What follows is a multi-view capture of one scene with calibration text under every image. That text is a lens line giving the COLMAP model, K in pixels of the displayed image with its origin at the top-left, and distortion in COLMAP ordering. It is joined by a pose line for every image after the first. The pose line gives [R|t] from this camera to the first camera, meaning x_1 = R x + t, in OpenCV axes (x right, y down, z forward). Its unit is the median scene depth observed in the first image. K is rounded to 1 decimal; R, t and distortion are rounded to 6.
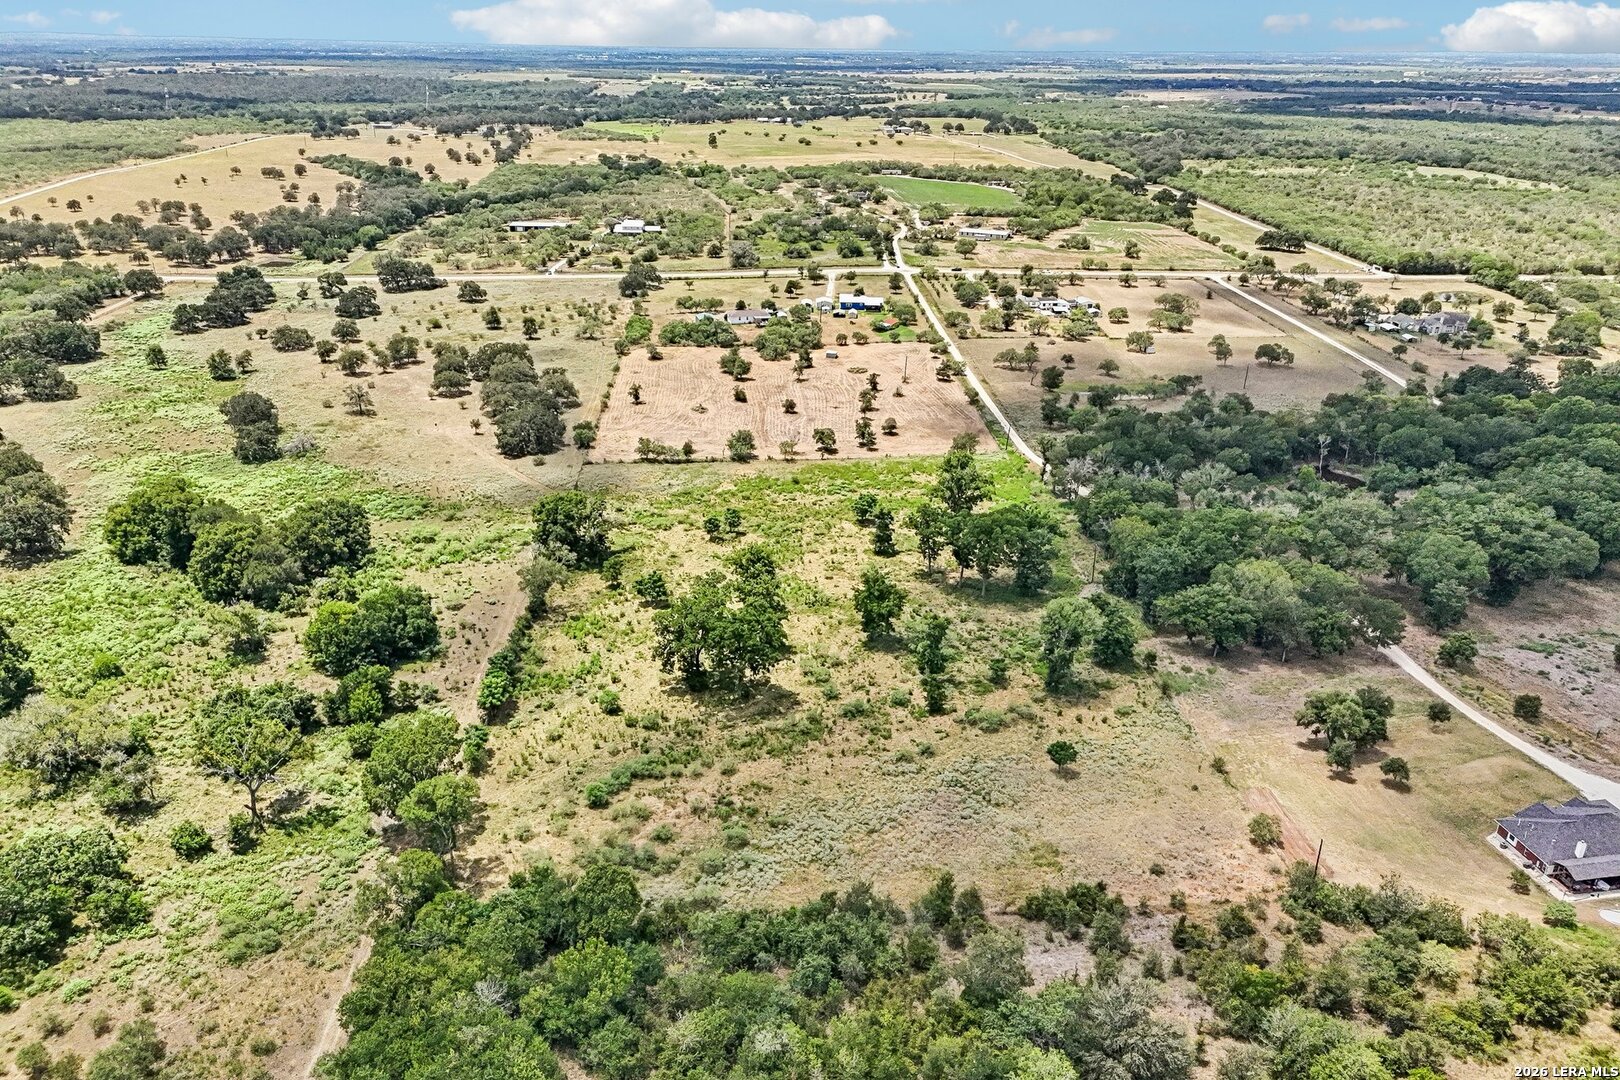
lens RADIAL K [[1197.1, 0, 824.2], [0, 1197.1, 535.8], [0, 0, 1]] dist [0.049059, -0.054933]
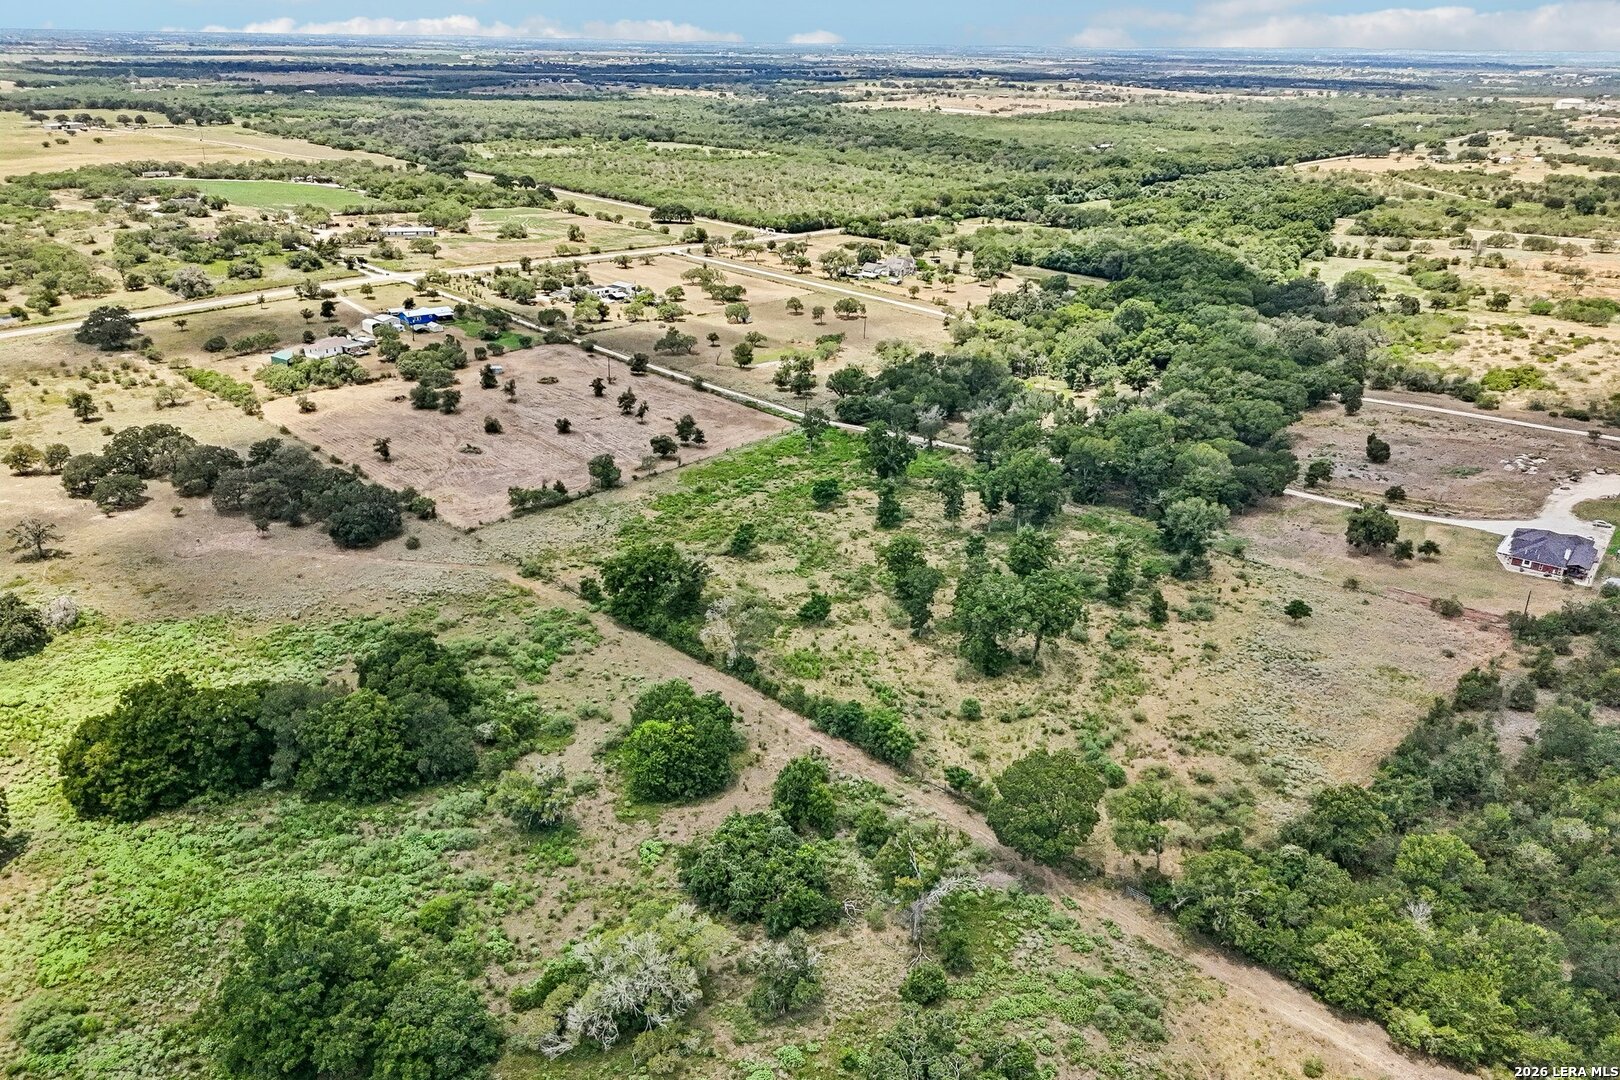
lens RADIAL K [[1197.1, 0, 806.7], [0, 1197.1, 536.7], [0, 0, 1]] dist [0.049059, -0.054933]
pose [[0.739290, -0.253125, 0.624001, -0.385855], [0.244915, 0.964270, 0.100991, -0.058603], [-0.627269, 0.078166, 0.774870, 0.141614]]
